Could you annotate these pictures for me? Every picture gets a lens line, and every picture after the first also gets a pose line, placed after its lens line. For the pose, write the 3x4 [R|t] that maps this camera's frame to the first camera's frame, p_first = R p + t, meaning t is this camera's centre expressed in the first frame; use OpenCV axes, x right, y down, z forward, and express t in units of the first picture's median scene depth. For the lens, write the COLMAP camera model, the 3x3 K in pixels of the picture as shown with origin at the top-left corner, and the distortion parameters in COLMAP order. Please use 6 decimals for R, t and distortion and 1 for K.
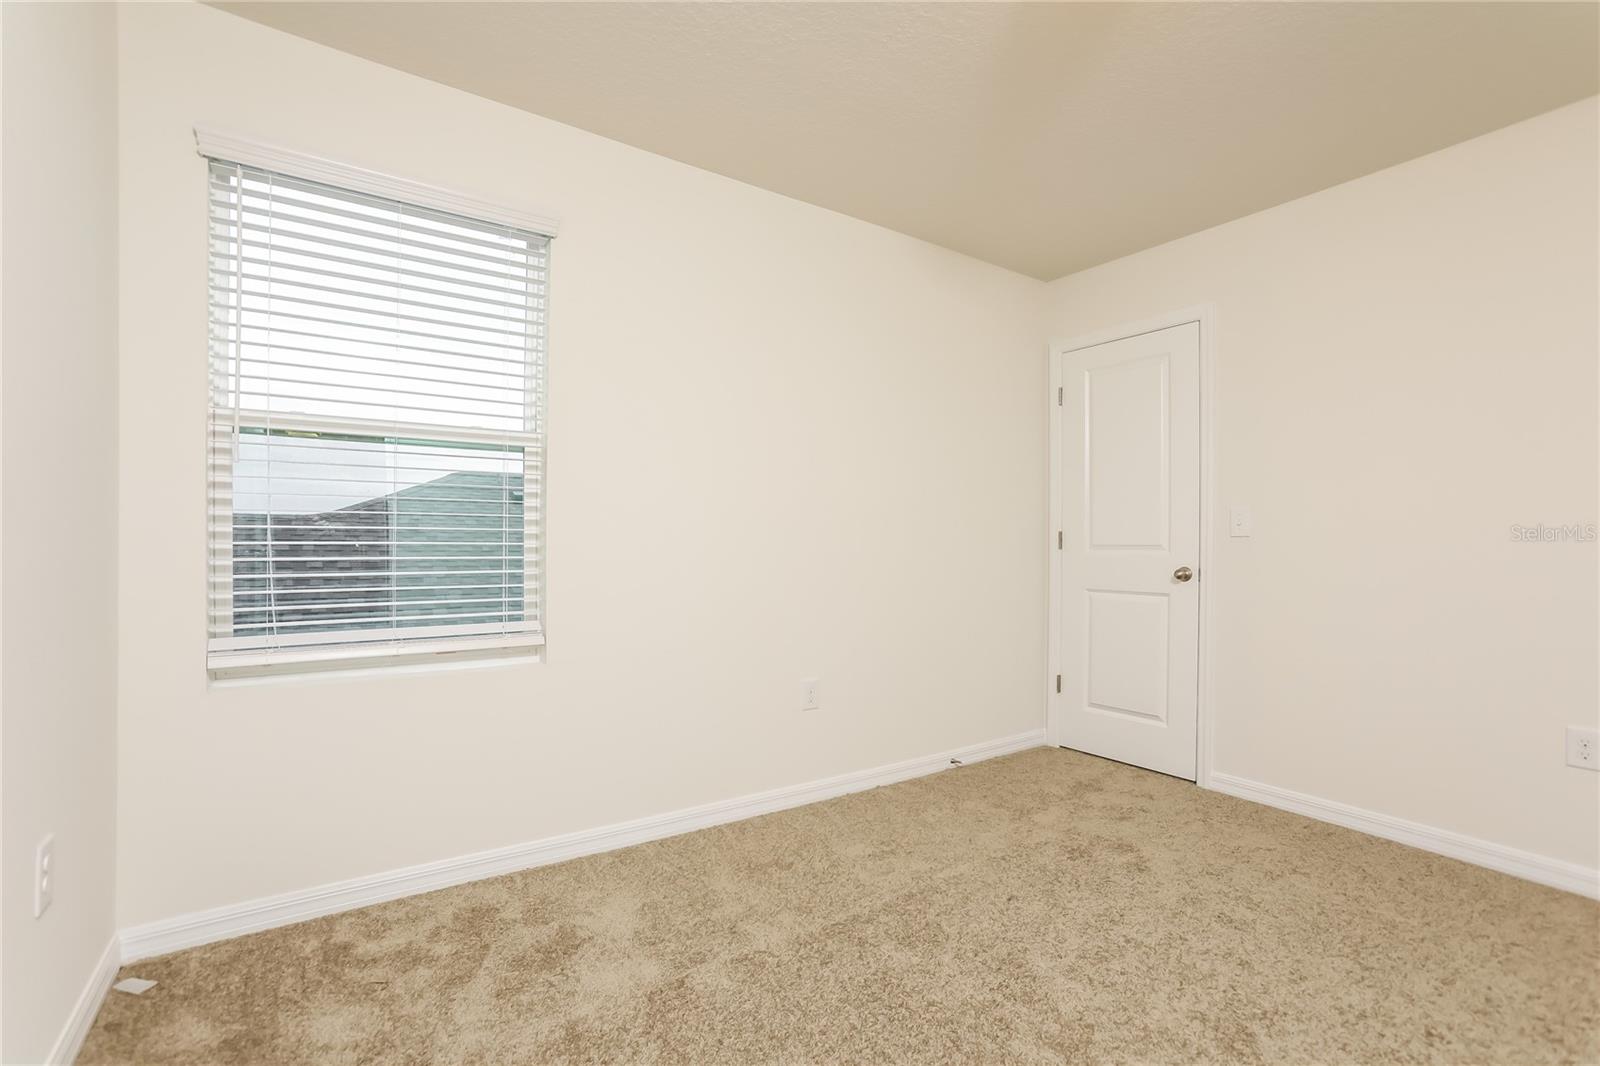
lens RADIAL K [[709.4, 0, 799.9], [0, 709.4, 525.6], [0, 0, 1]] dist [-0.047798, 0.021857]
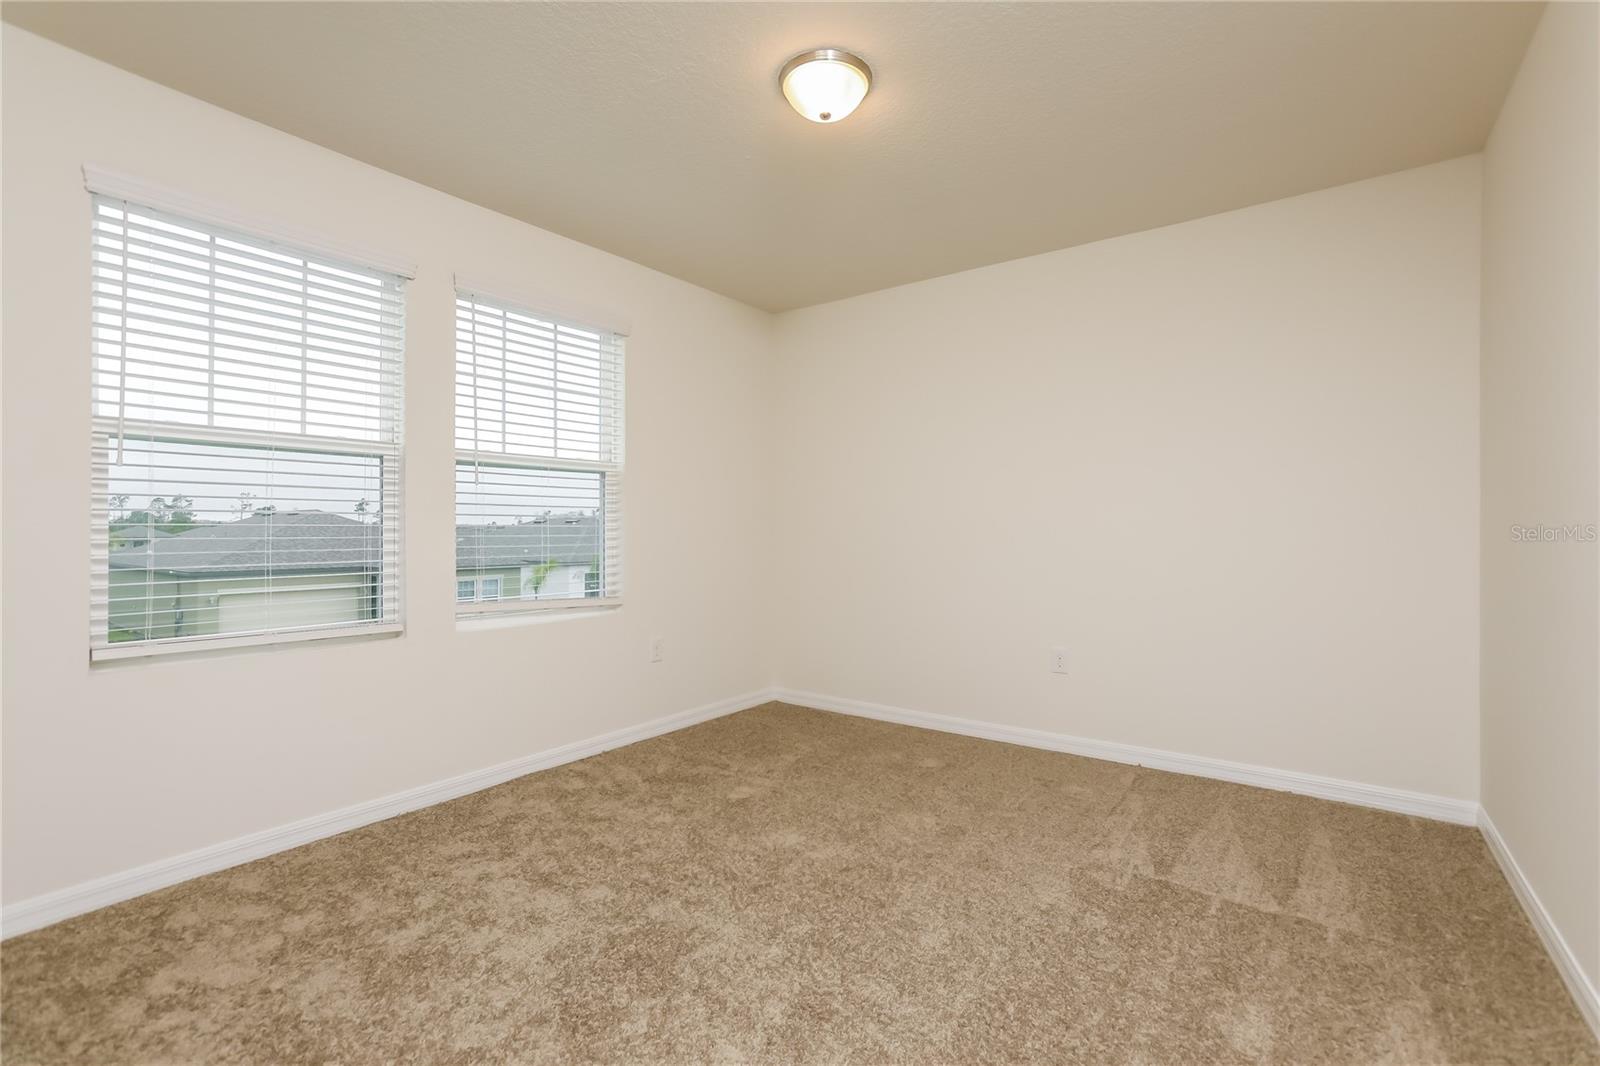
lens RADIAL K [[709.4, 0, 799.9], [0, 709.4, 525.6], [0, 0, 1]] dist [-0.047798, 0.021857]
pose [[0.934113, -0.025347, 0.356076, -0.162709], [0.026153, 0.999655, 0.002552, 0.021705], [-0.356018, 0.006929, 0.934453, -0.342487]]
